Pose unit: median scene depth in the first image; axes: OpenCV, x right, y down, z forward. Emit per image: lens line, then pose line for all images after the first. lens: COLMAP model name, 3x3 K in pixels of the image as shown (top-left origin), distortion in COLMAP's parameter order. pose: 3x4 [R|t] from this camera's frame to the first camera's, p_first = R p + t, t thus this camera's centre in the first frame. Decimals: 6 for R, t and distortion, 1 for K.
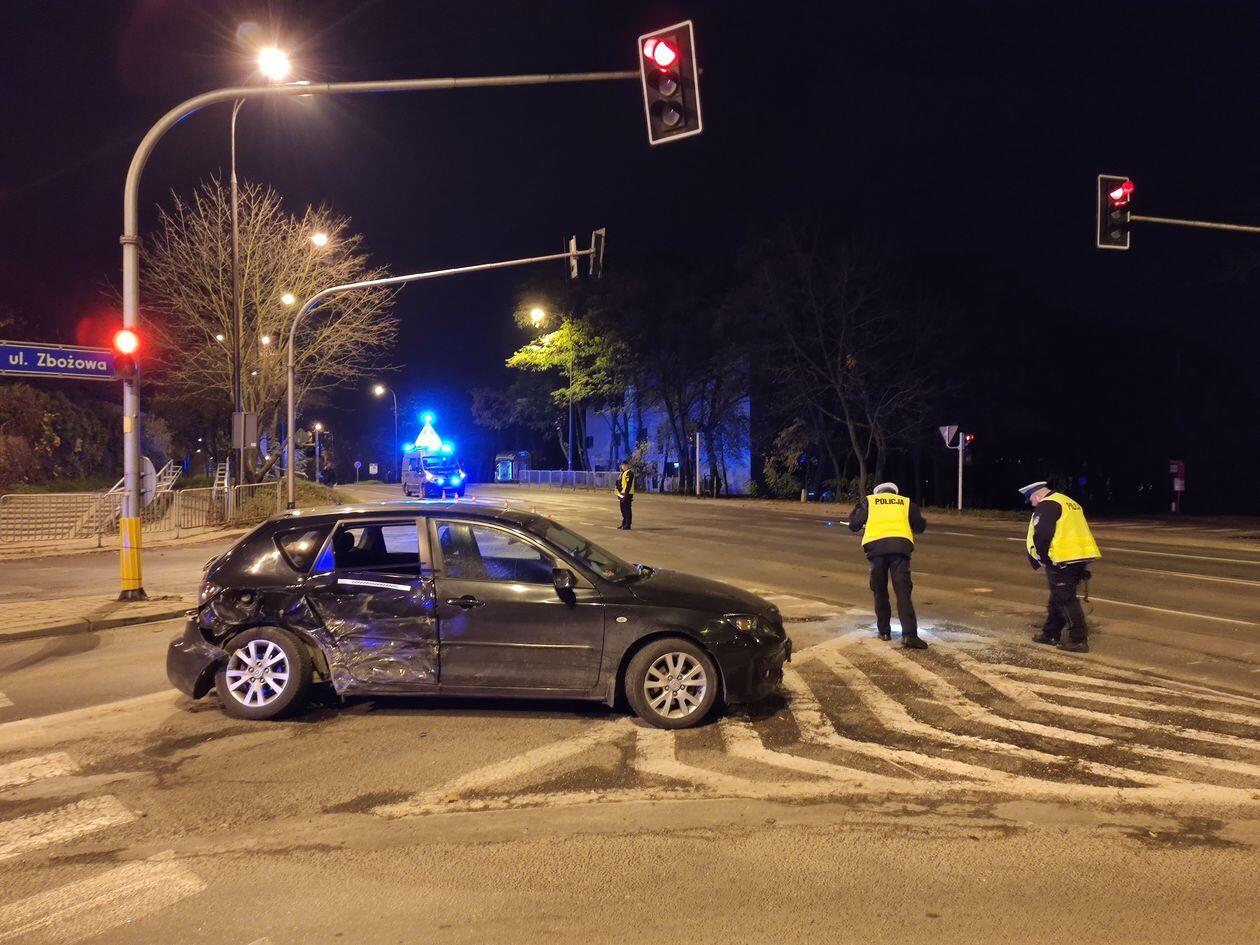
lens RADIAL K [[1079.9, 0, 630.0], [0, 1079.9, 472.5], [0, 0, 1]] dist [0.096626, -0.134944]
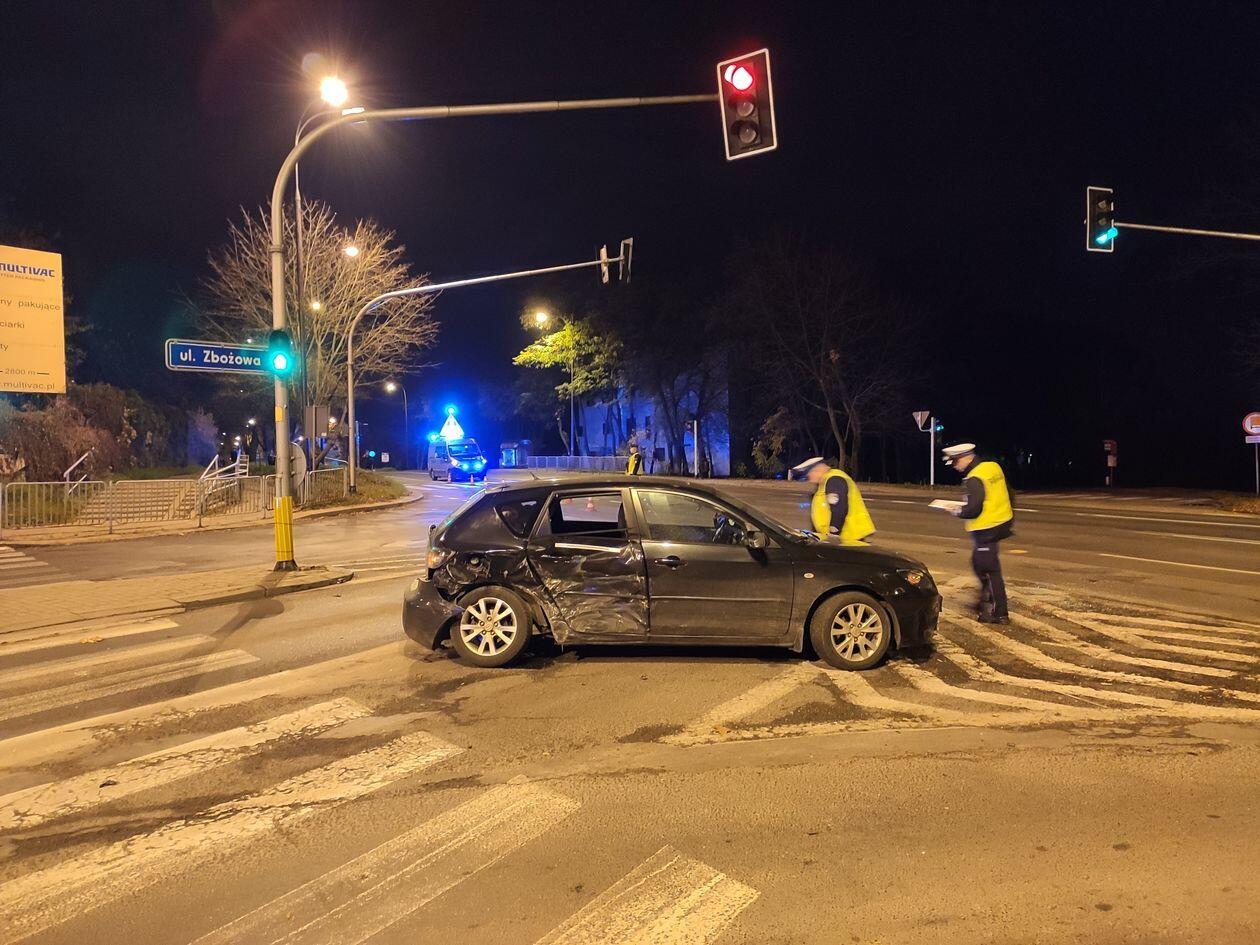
lens RADIAL K [[958.7, 0, 630.0], [0, 958.7, 472.5], [0, 0, 1]] dist [0.095944, -0.138718]
pose [[0.999536, -0.013425, 0.027341, -0.171121], [0.013021, 0.999804, 0.014883, 0.008076], [-0.027535, -0.014520, 0.999515, -0.002873]]
